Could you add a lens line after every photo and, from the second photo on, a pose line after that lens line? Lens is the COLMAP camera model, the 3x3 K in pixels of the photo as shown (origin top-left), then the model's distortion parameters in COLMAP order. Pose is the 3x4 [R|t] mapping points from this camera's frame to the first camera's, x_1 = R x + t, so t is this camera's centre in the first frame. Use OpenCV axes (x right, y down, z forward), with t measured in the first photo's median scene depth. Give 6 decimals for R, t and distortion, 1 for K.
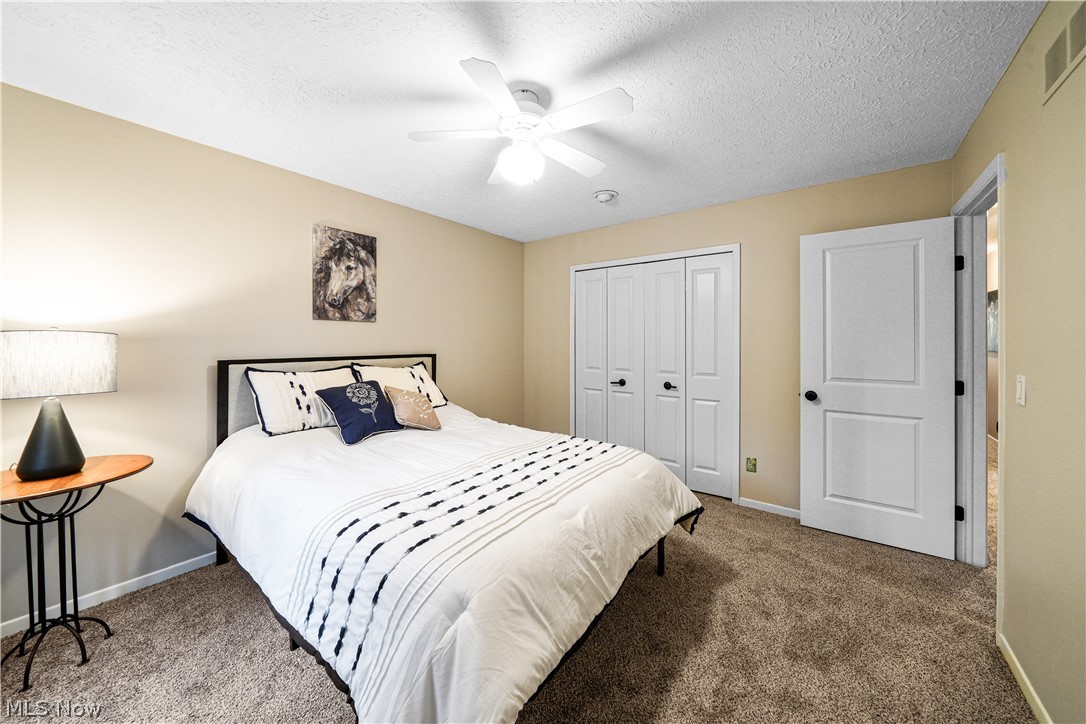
lens RADIAL K [[389.8, 0, 534.1], [0, 389.8, 340.2], [0, 0, 1]] dist [-0.008932, 0.000021]
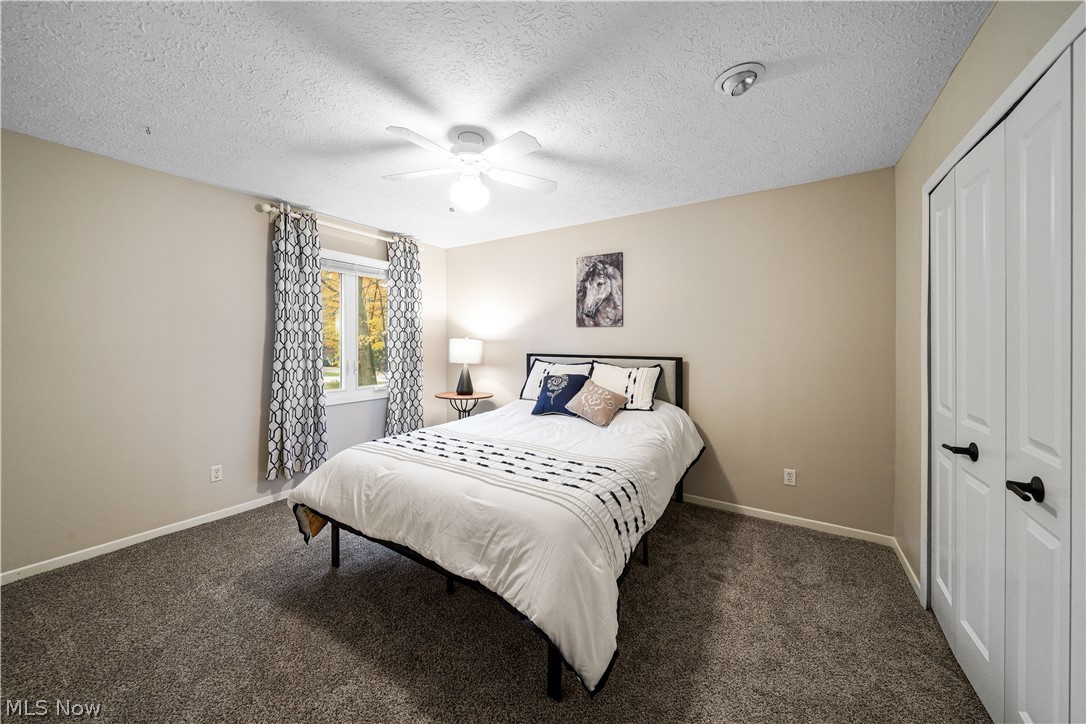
lens RADIAL K [[389.8, 0, 534.1], [0, 389.8, 340.2], [0, 0, 1]] dist [-0.008932, 0.000021]
pose [[0.074089, -0.000489, -0.997251, 0.759514], [-0.000477, 1.000000, -0.000525, -0.005804], [0.997251, 0.000515, 0.074089, 0.704388]]
